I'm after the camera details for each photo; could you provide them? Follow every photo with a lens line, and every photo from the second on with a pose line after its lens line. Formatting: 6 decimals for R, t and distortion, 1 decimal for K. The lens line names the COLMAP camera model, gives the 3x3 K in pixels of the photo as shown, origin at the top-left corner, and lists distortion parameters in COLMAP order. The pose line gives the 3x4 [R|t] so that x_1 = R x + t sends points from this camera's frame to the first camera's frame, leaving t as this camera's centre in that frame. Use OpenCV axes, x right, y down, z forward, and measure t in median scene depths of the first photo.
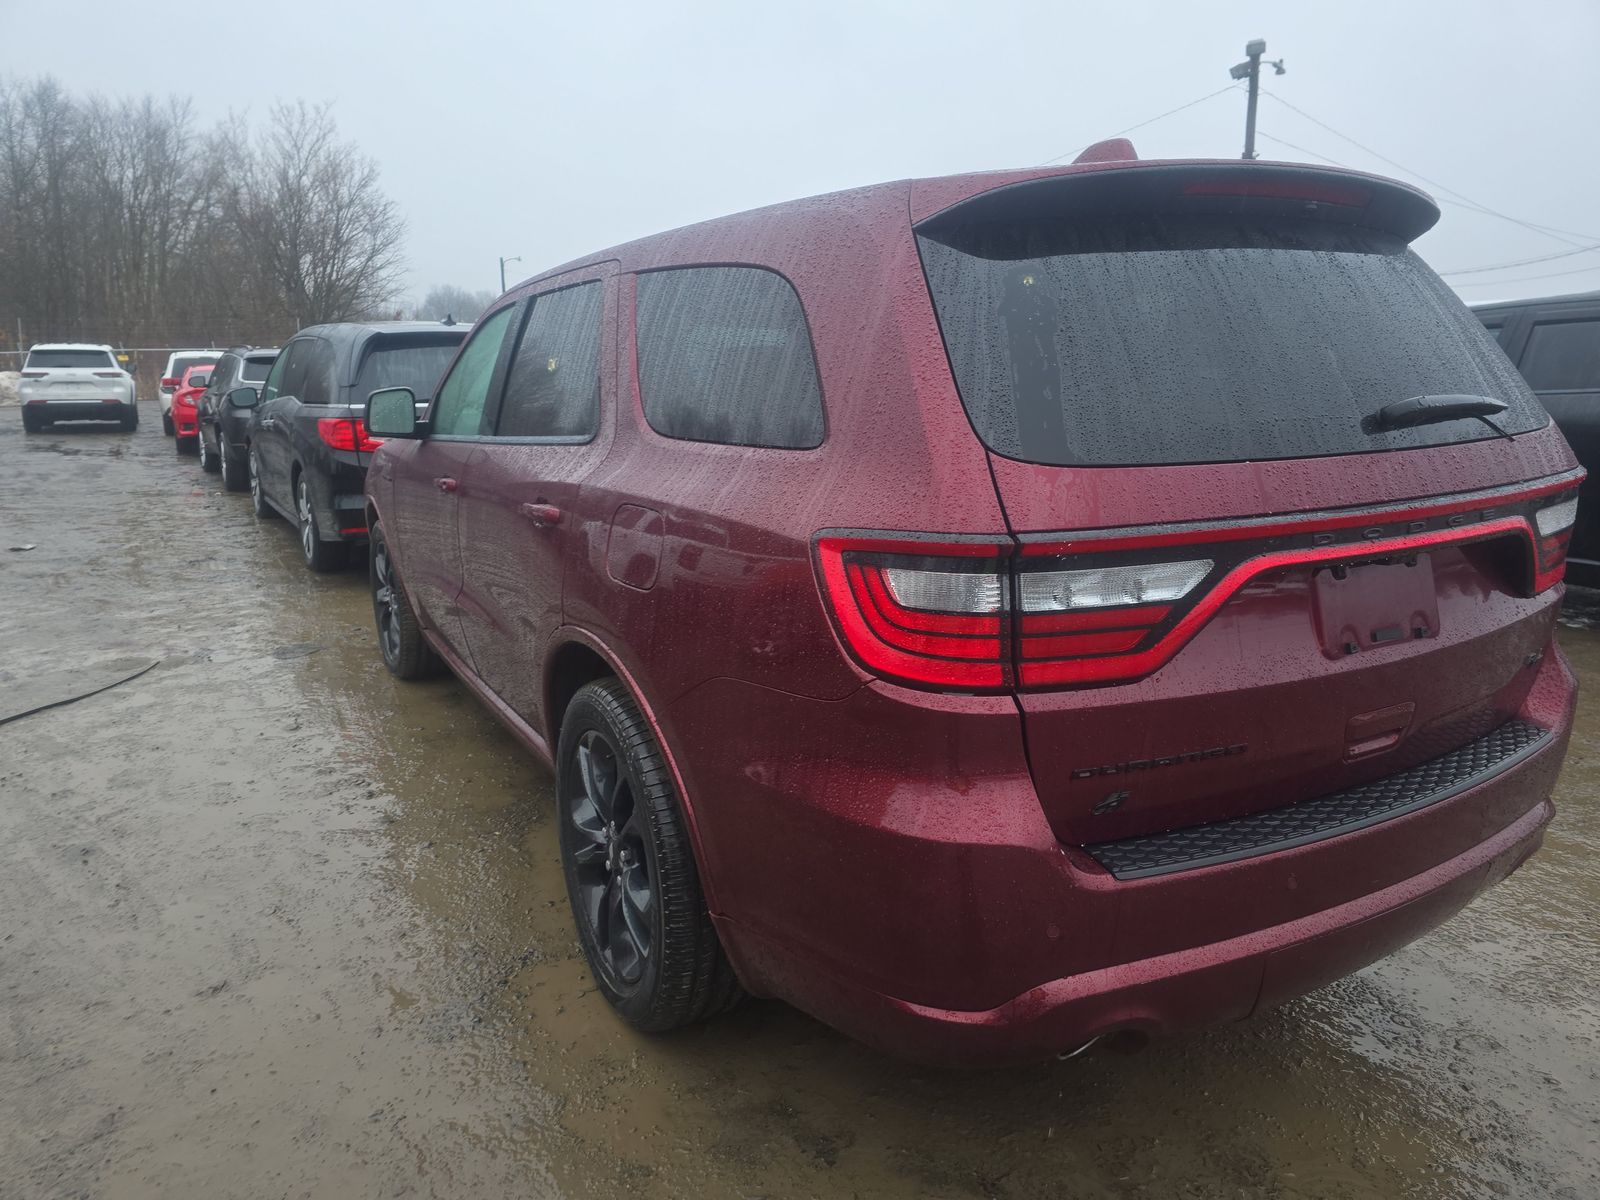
lens RADIAL K [[1072.0, 0, 780.2], [0, 1072.0, 606.2], [0, 0, 1]] dist [0.055122, -0.048430]
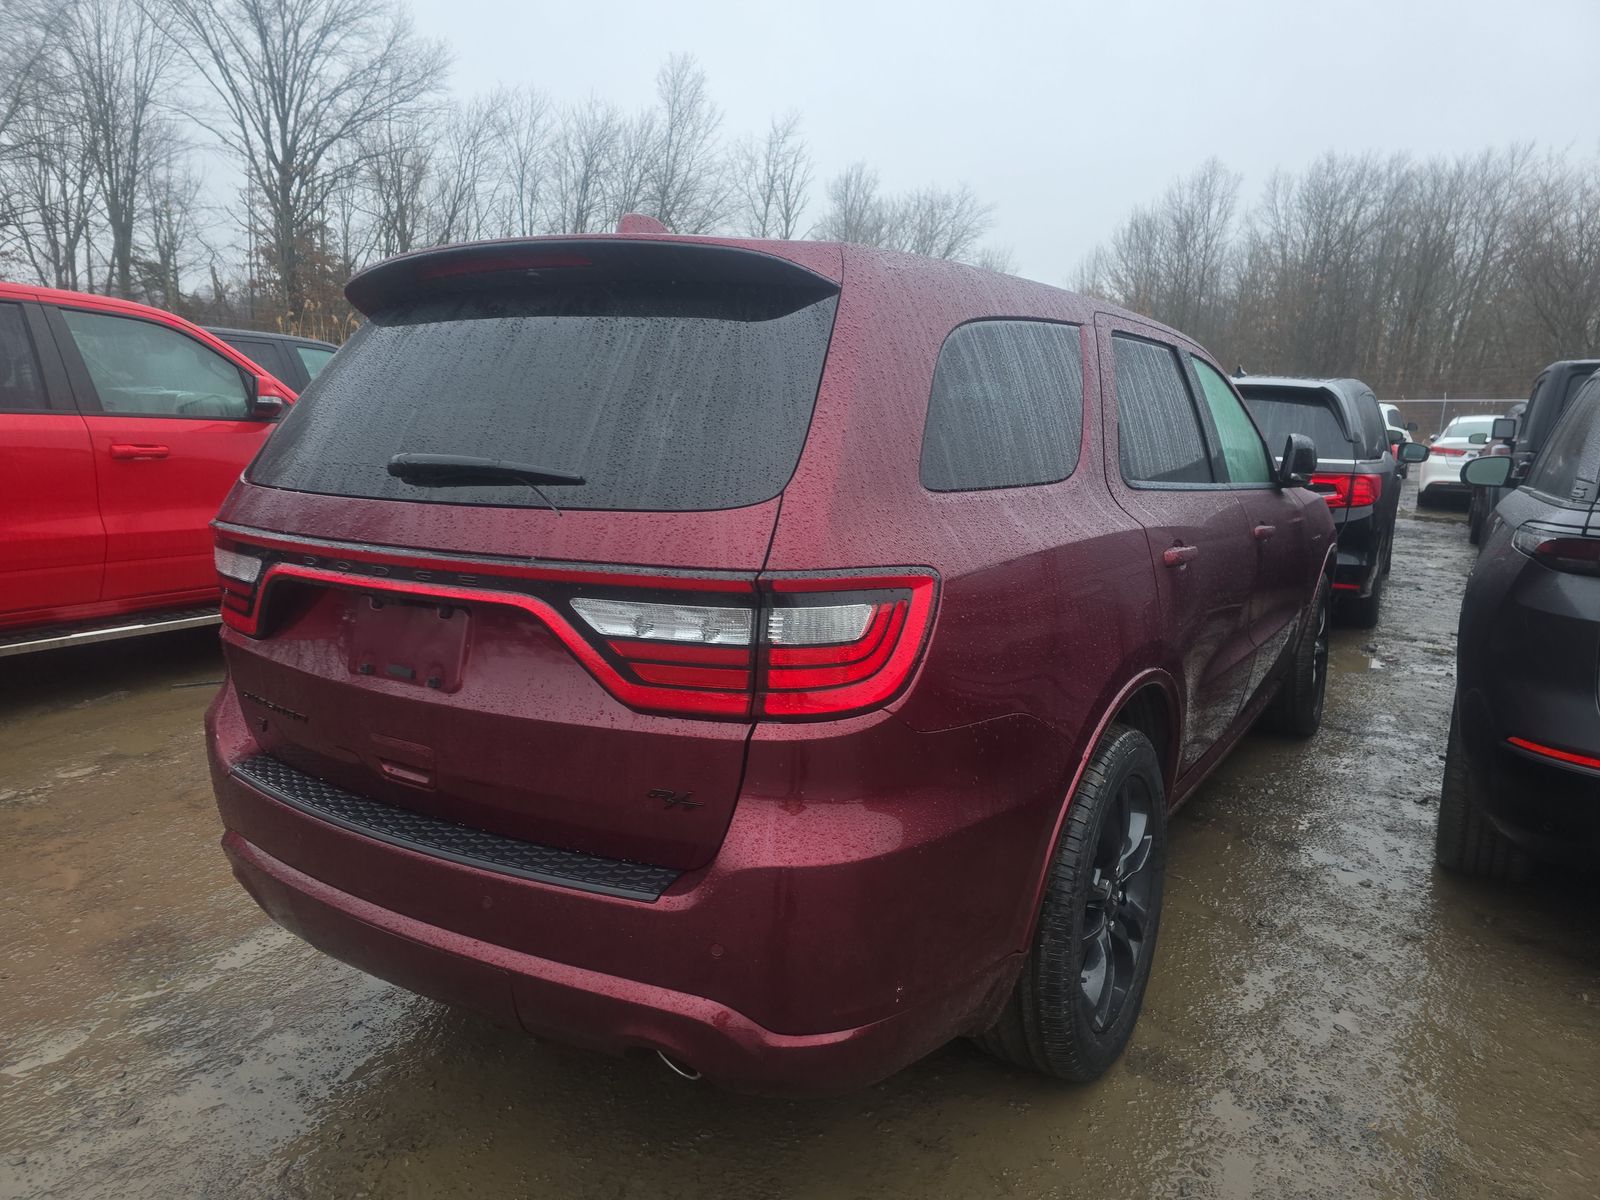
lens RADIAL K [[1039.8, 0, 802.5], [0, 1039.8, 589.7], [0, 0, 1]] dist [0.090849, -0.109333]
pose [[0.492721, 0.165495, -0.854305, 1.797086], [-0.206664, 0.975915, 0.069860, -0.228577], [0.845291, 0.142133, 0.515055, 0.864121]]
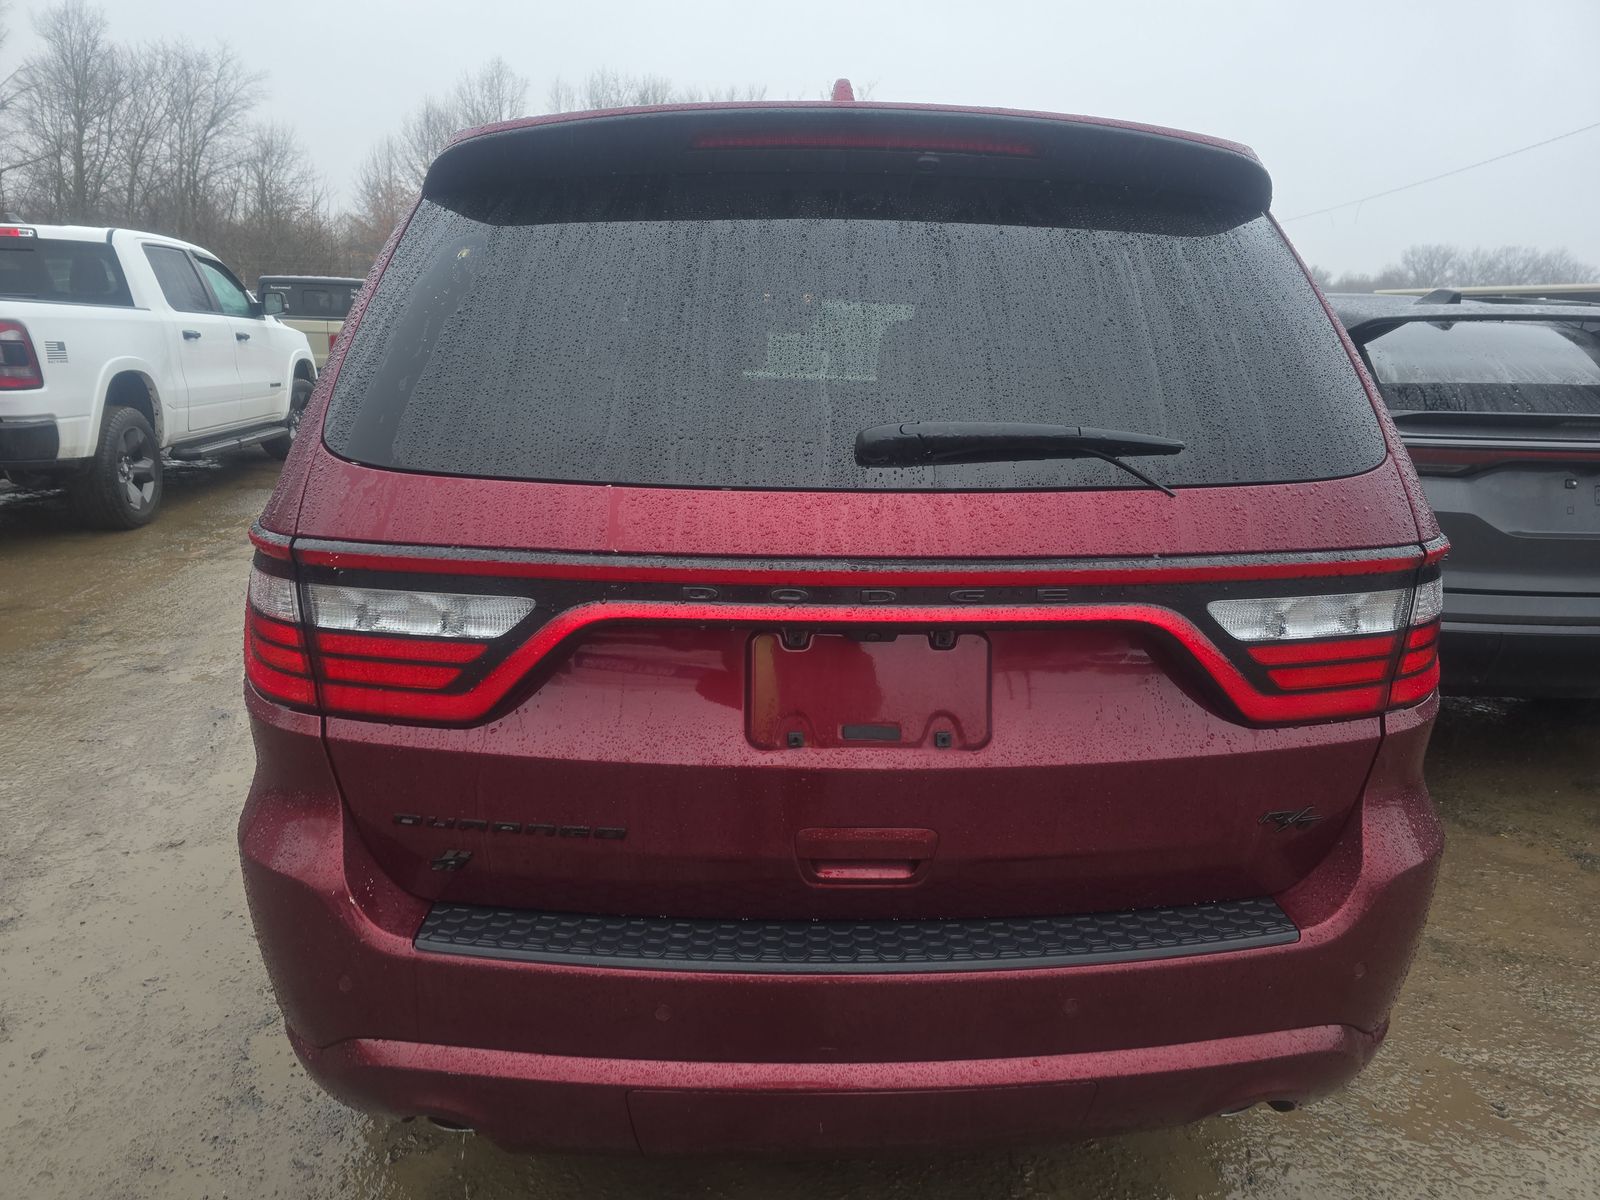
lens RADIAL K [[1055.6, 0, 800.0], [0, 1055.6, 600.0], [0, 0, 1]] dist [0.081396, -0.079391]
pose [[0.897972, 0.141465, -0.416694, 0.887183], [-0.131552, 0.989914, 0.052576, -0.107228], [0.419929, 0.007605, 0.907525, 0.336065]]
